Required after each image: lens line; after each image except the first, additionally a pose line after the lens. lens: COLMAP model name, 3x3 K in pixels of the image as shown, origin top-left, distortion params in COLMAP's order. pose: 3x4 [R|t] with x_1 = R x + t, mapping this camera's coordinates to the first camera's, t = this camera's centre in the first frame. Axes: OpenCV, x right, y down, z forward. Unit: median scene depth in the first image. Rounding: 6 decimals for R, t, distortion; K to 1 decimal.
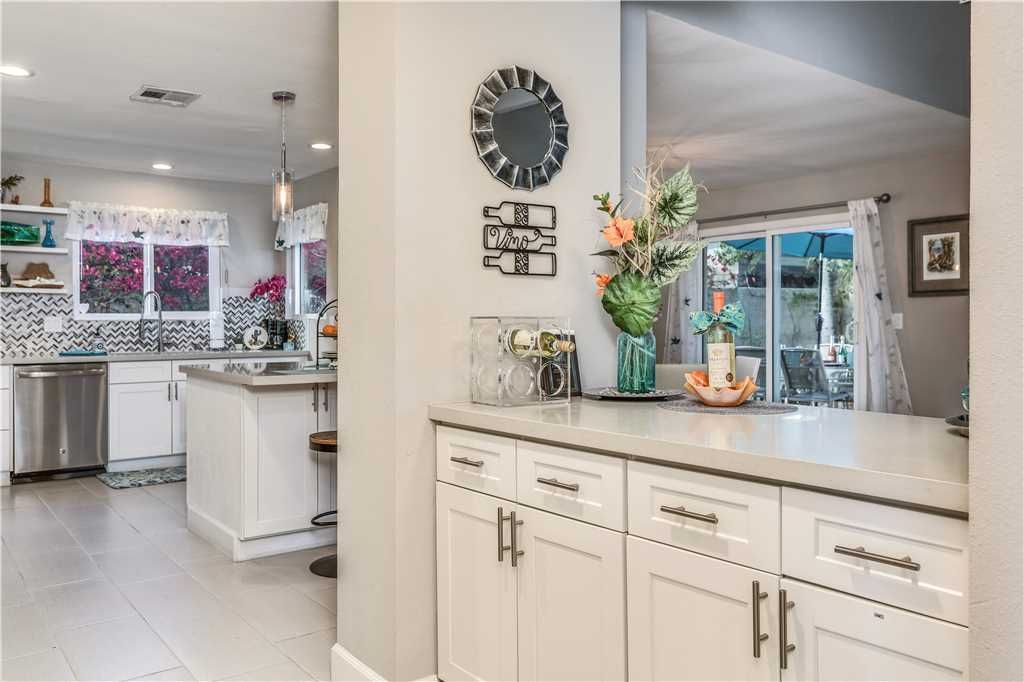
lens RADIAL K [[819.4, 0, 511.9], [0, 819.4, 322.5], [0, 0, 1]] dist [-0.004118, 0.011769]
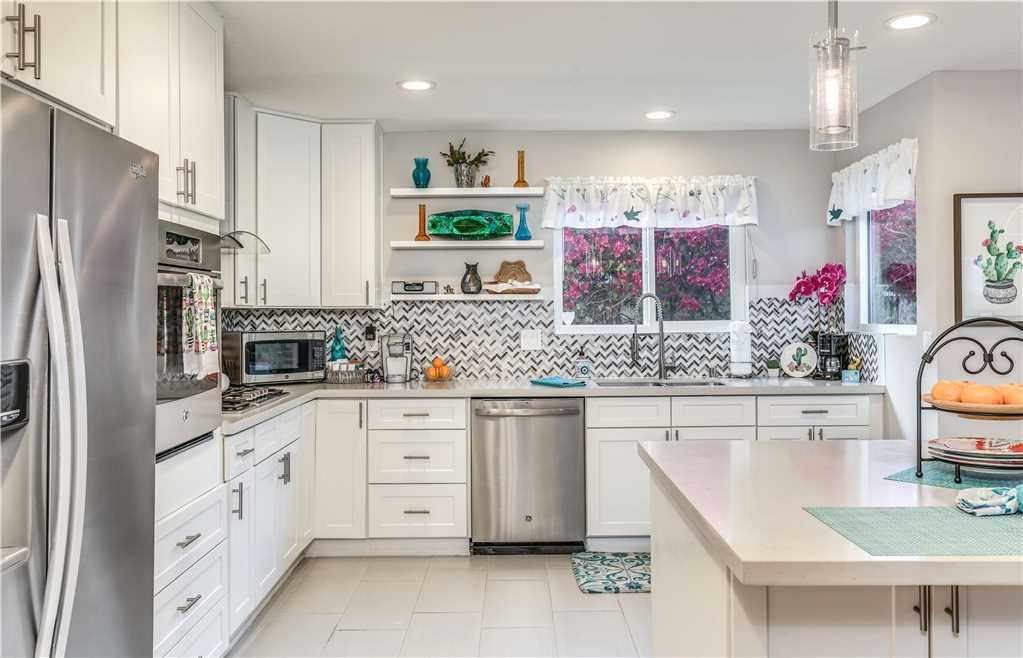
lens RADIAL K [[840.2, 0, 507.1], [0, 840.2, 304.5], [0, 0, 1]] dist [-0.009010, 0.009117]
pose [[0.792521, -0.009046, -0.609777, -0.091296], [0.005211, 0.999954, -0.008062, -0.023300], [0.609822, 0.003212, 0.792532, 0.340960]]
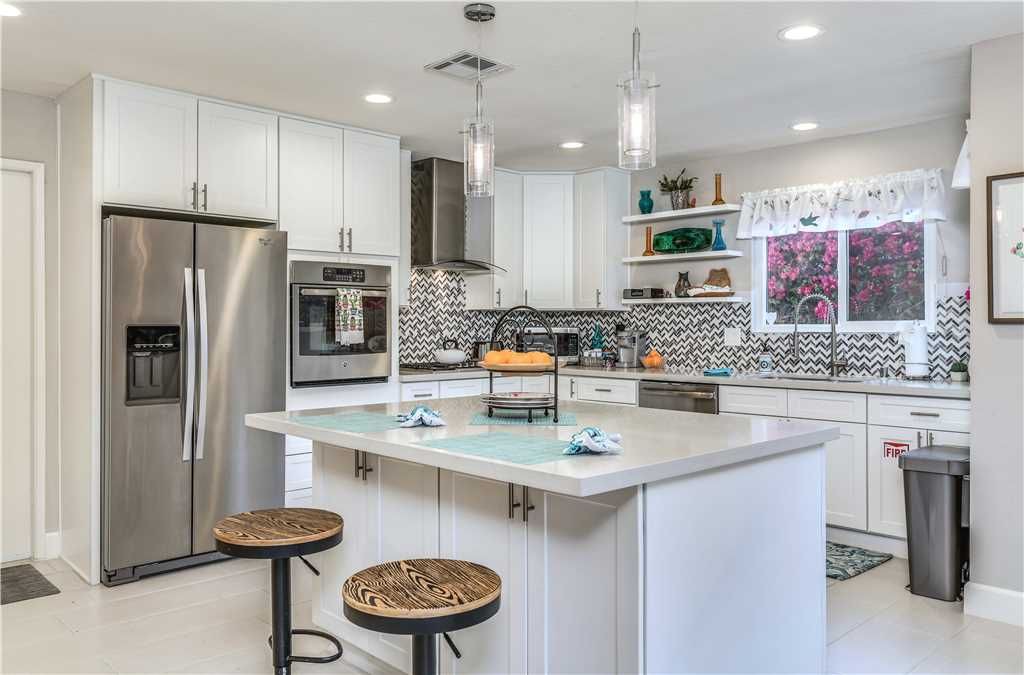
lens RADIAL K [[797.0, 0, 512.3], [0, 797.0, 331.0], [0, 0, 1]] dist [-0.004769, 0.024010]
pose [[0.114179, 0.009473, -0.993415, 0.249919], [-0.000503, 0.999955, 0.009478, -0.011478], [0.993460, -0.000583, 0.114178, 0.628041]]
